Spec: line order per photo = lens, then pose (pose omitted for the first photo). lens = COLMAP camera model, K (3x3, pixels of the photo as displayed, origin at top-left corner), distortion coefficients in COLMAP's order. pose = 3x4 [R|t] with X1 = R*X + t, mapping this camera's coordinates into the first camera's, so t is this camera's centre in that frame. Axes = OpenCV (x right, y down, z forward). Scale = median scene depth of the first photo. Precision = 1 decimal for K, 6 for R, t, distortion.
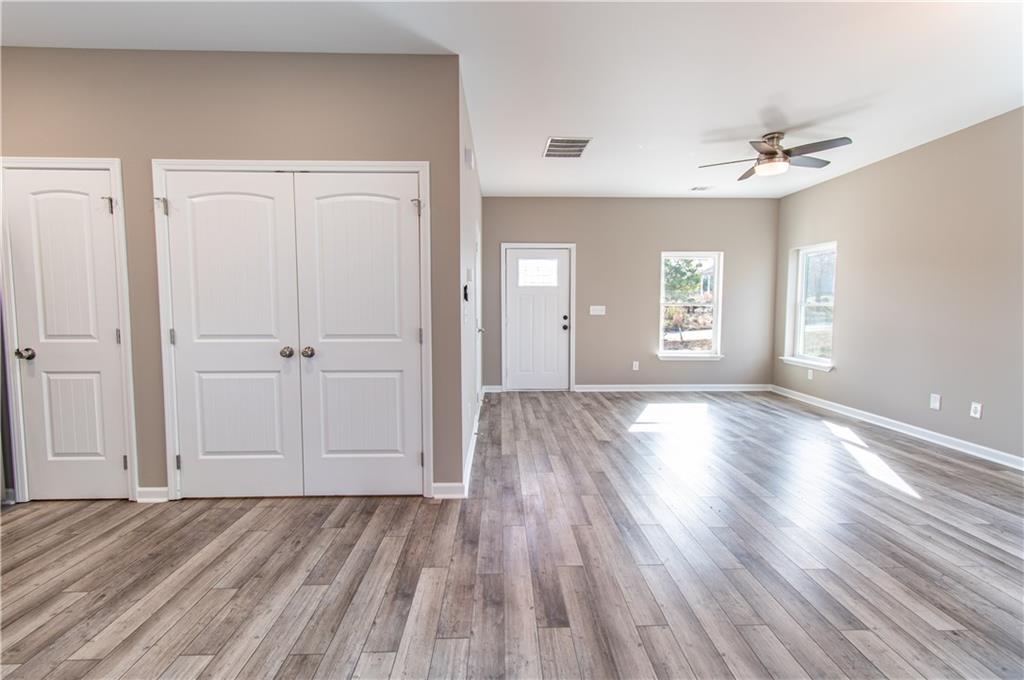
lens RADIAL K [[456.7, 0, 515.1], [0, 456.7, 338.0], [0, 0, 1]] dist [-0.001461, -0.000524]
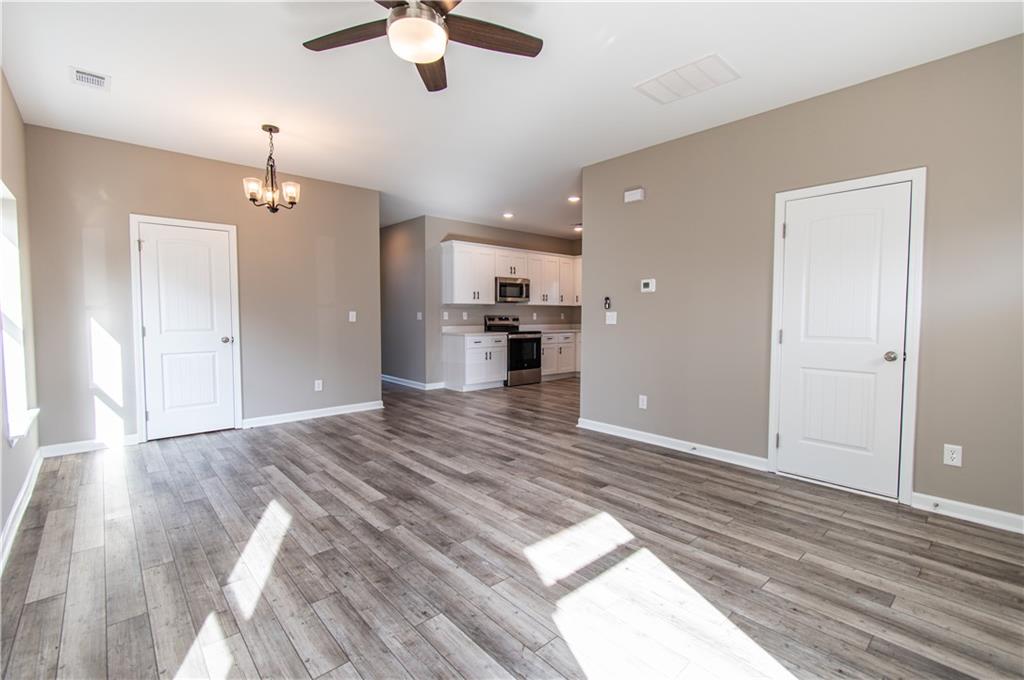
lens RADIAL K [[456.7, 0, 513.8], [0, 456.7, 337.2], [0, 0, 1]] dist [-0.001461, -0.000524]
pose [[-0.764344, 0.029968, -0.644112, 1.032973], [-0.050224, 0.993118, 0.105805, -0.129127], [0.642850, 0.113221, -0.757579, 1.880540]]
